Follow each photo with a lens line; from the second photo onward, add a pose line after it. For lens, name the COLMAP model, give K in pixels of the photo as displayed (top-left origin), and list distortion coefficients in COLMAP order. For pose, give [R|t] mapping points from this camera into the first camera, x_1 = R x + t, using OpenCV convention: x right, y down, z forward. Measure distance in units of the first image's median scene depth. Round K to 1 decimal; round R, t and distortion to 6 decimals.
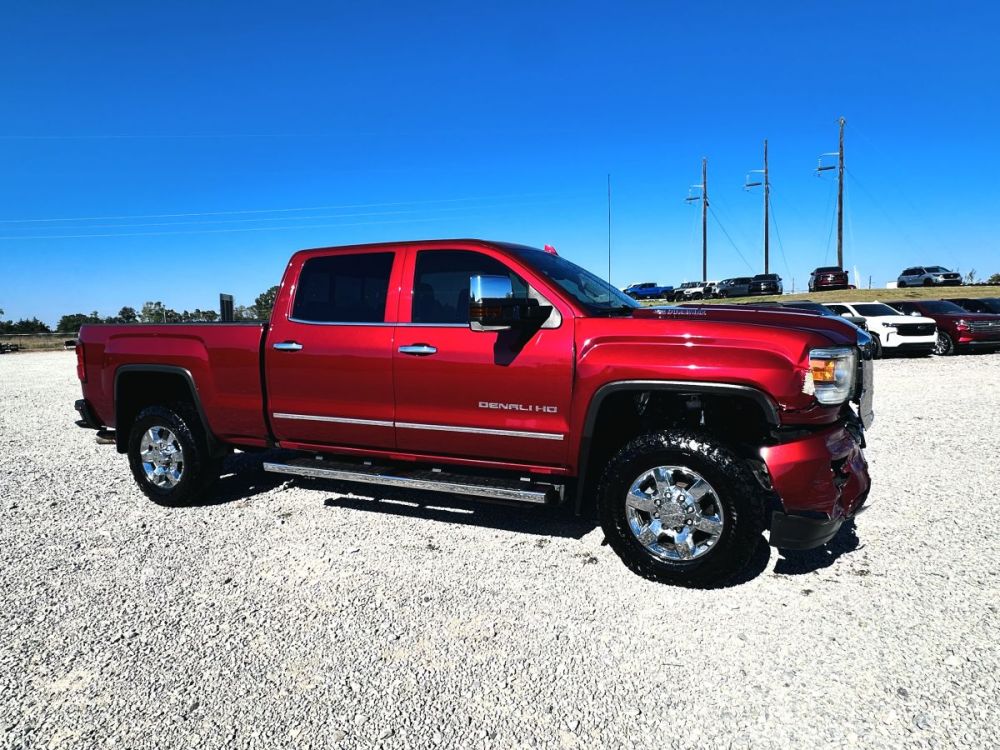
lens RADIAL K [[579.7, 0, 493.7], [0, 579.7, 376.4], [0, 0, 1]] dist [-0.008930, 0.008185]
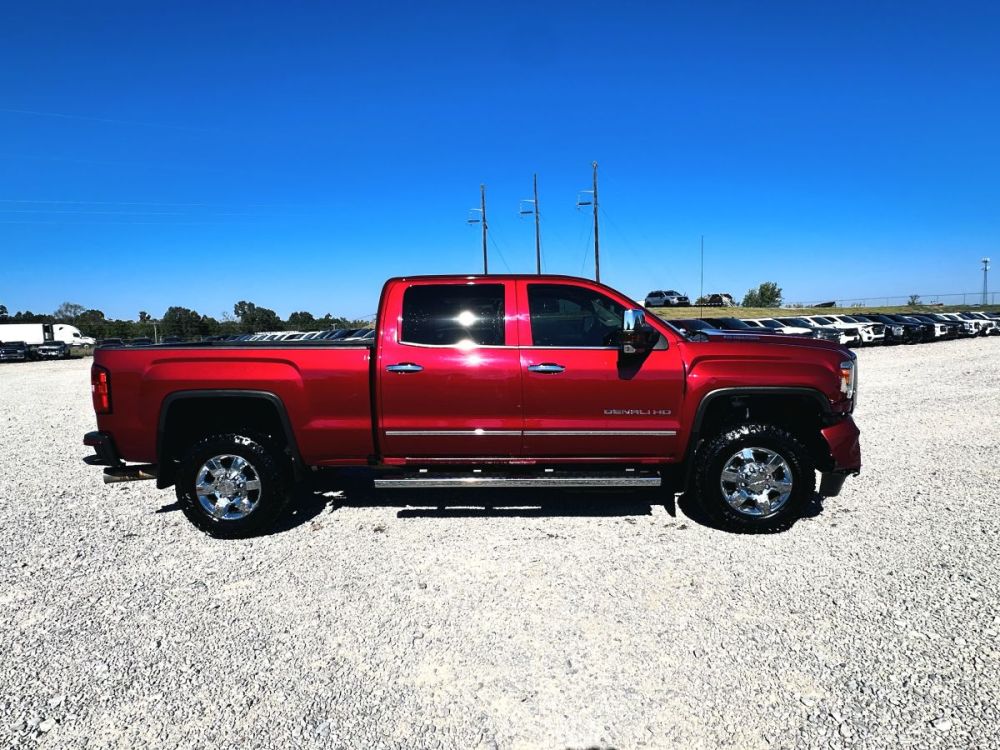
lens RADIAL K [[579.7, 0, 492.9], [0, 579.7, 371.9], [0, 0, 1]] dist [-0.008930, 0.008185]
pose [[0.929376, -0.023963, 0.368357, -0.583082], [0.035058, 0.999110, -0.023457, -0.013115], [-0.367467, 0.034714, 0.929389, -0.054683]]
